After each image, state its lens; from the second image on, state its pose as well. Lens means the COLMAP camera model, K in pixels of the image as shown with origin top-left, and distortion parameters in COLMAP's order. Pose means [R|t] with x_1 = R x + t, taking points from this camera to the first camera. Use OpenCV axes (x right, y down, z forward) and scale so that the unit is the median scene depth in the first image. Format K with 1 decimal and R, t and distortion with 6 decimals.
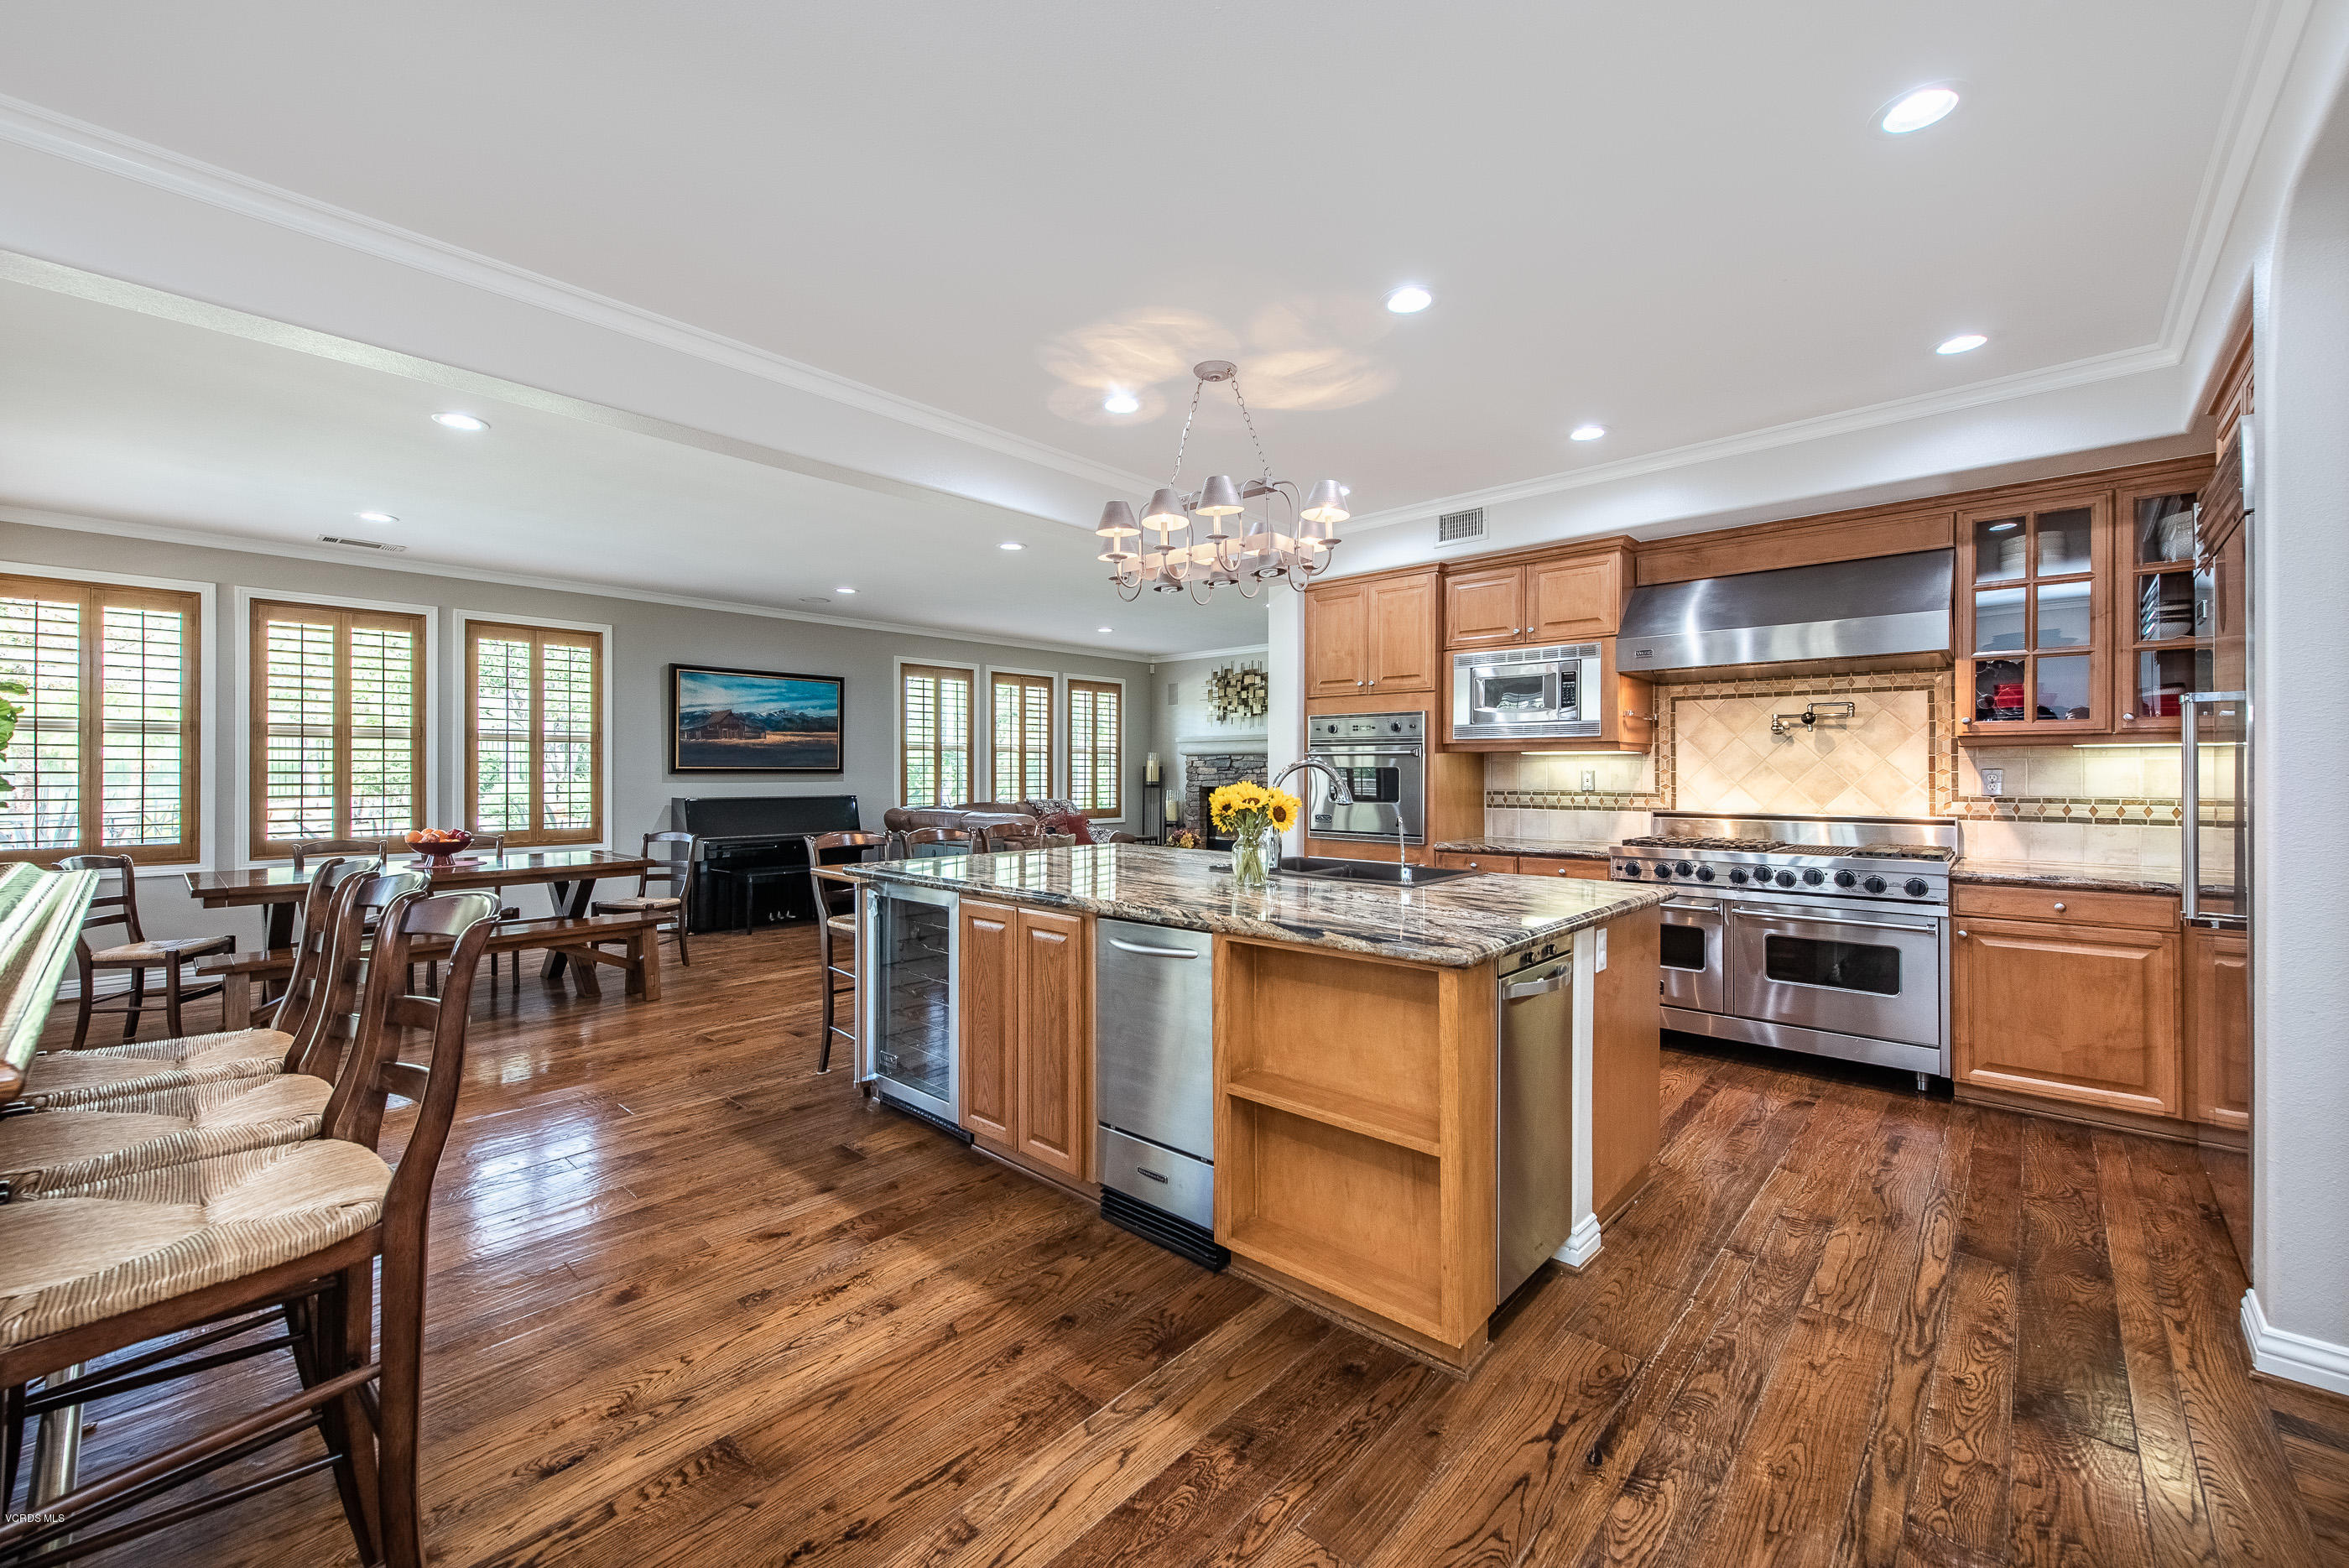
lens RADIAL K [[921.8, 0, 1185.4], [0, 921.8, 772.4], [0, 0, 1]] dist [0.013584, -0.003727]
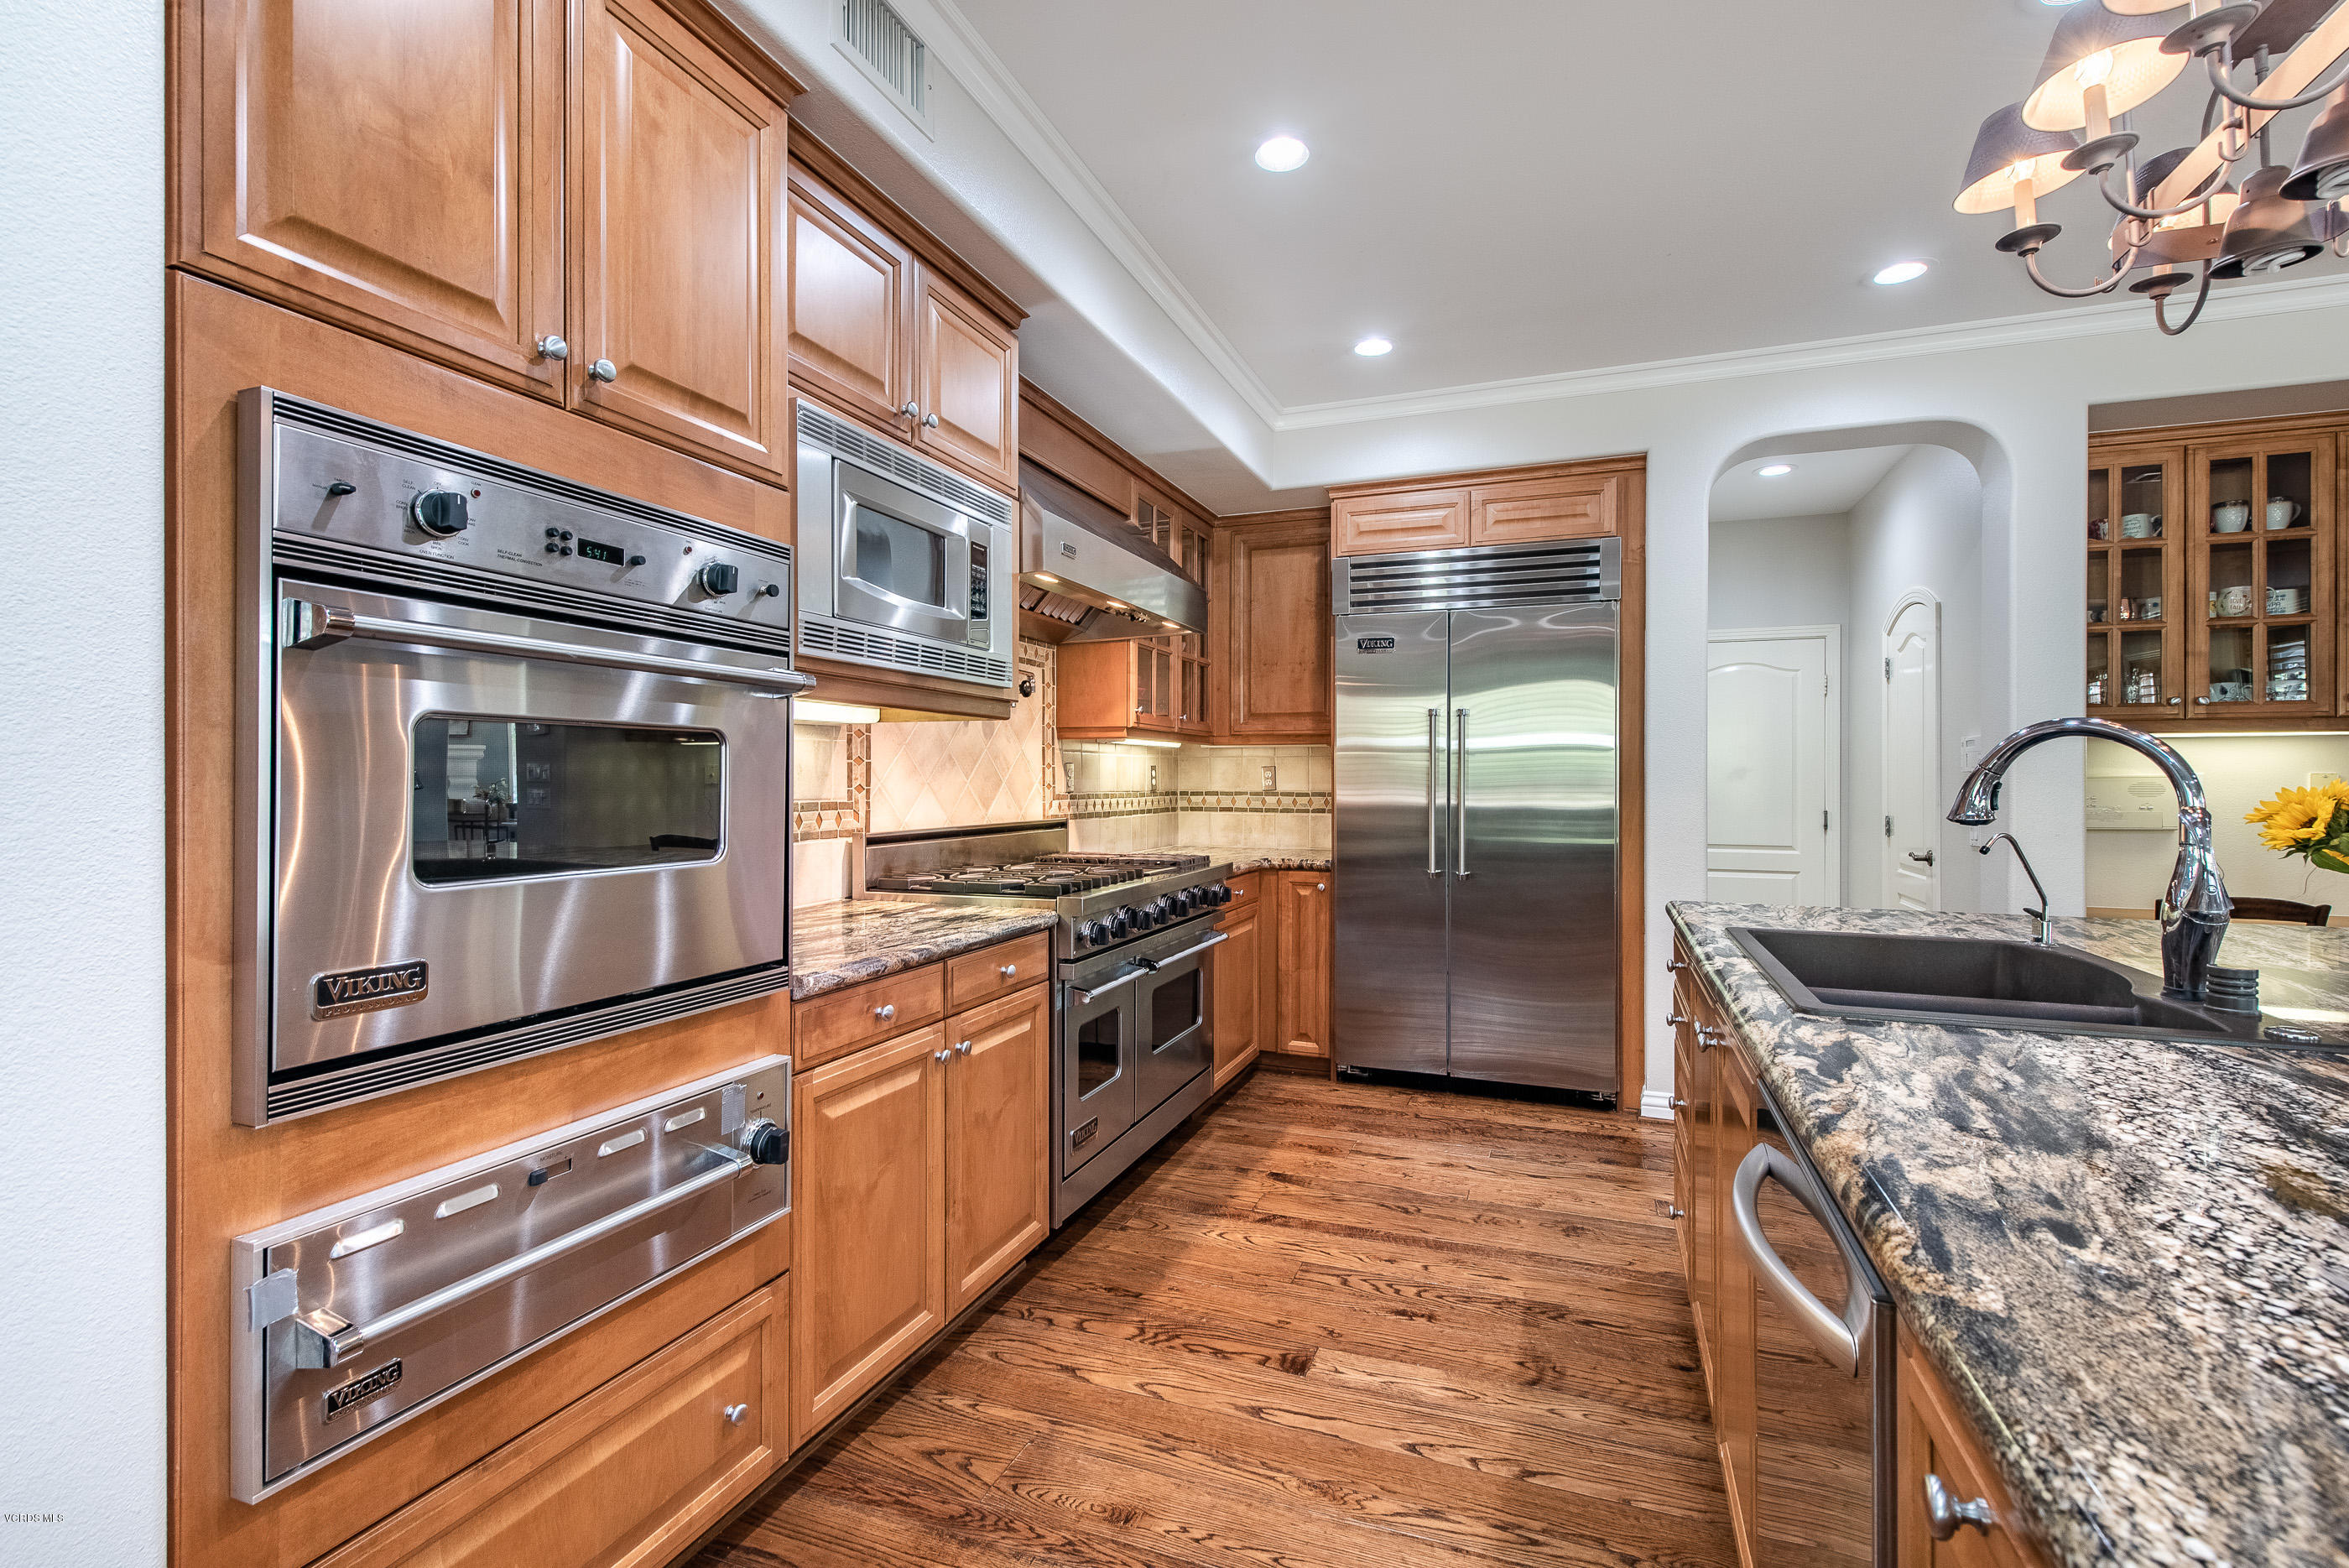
lens RADIAL K [[1074.5, 0, 1176.4], [0, 1074.5, 779.6], [0, 0, 1]] dist [0.003425, 0.000126]
pose [[-0.367021, -0.001994, 0.930211, -0.121383], [-0.002191, 0.999997, 0.001279, 0.008930], [-0.930210, -0.001568, -0.367024, 1.060203]]
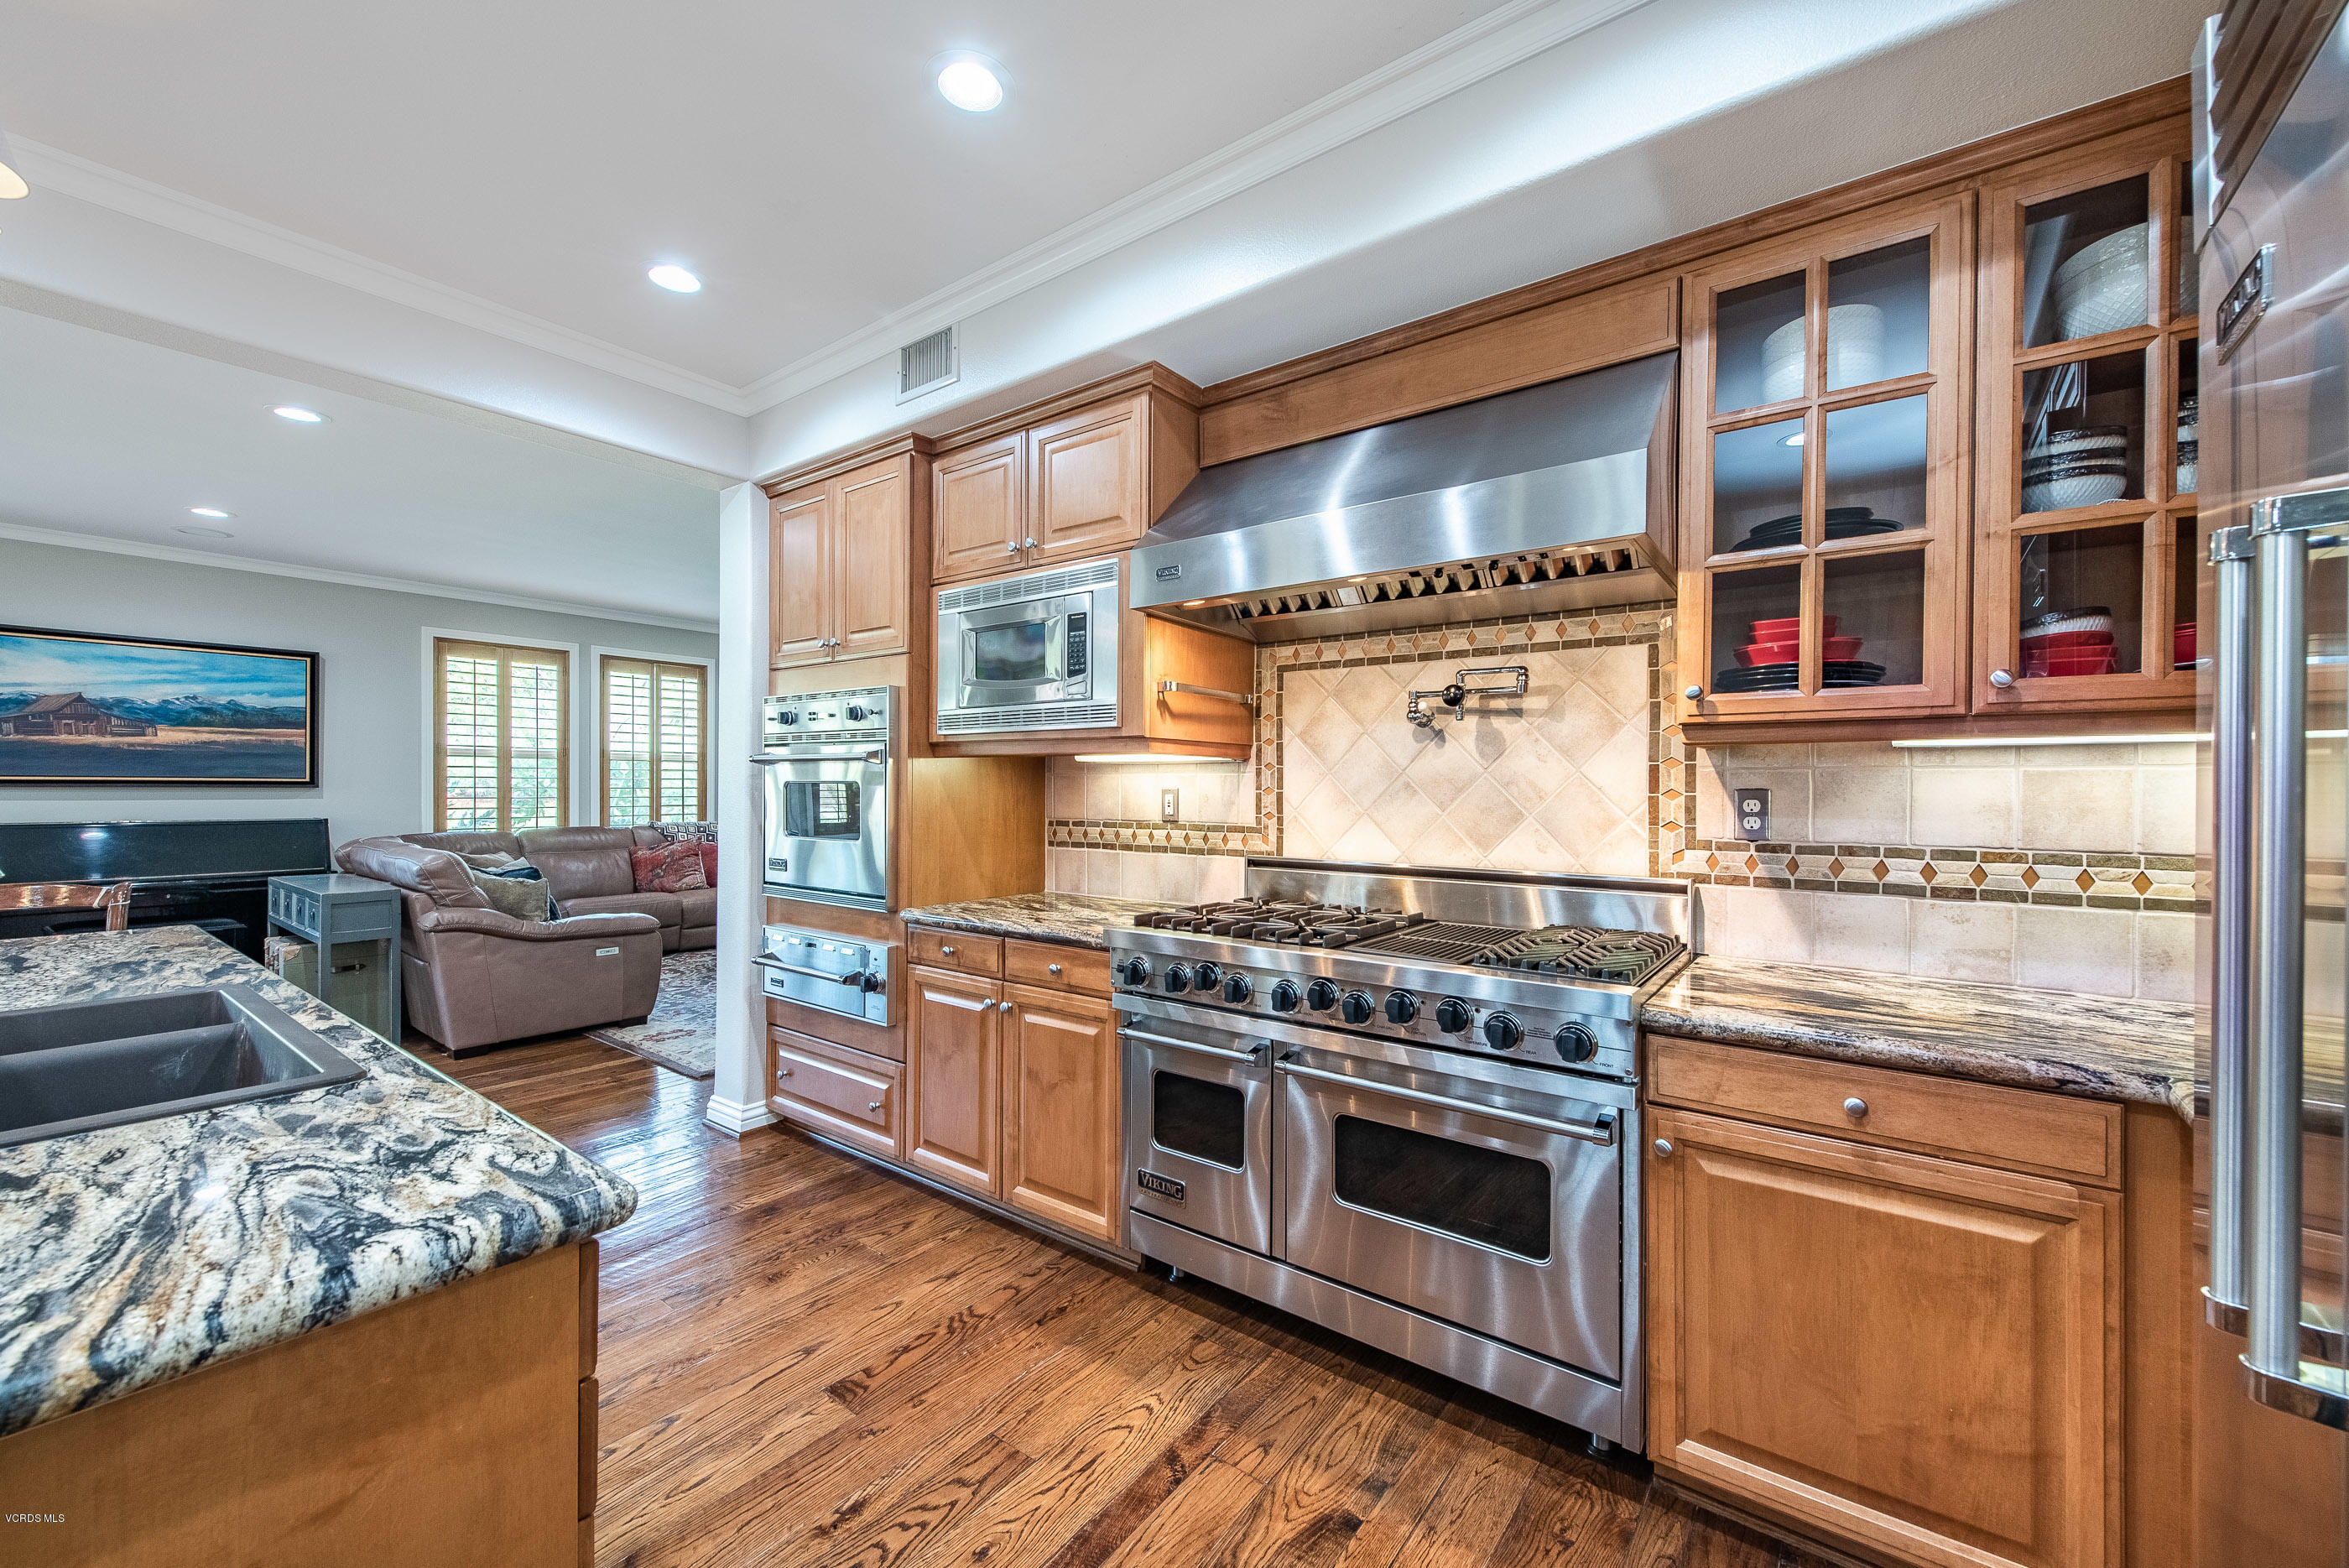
lens RADIAL K [[921.8, 0, 1172.2], [0, 921.8, 793.7], [0, 0, 1]] dist [0.013584, -0.003727]
pose [[0.996215, 0.003620, 0.086845, 0.406959], [-0.004169, 0.999972, 0.006141, -0.002342], [-0.086820, -0.006480, 0.996203, 0.415368]]
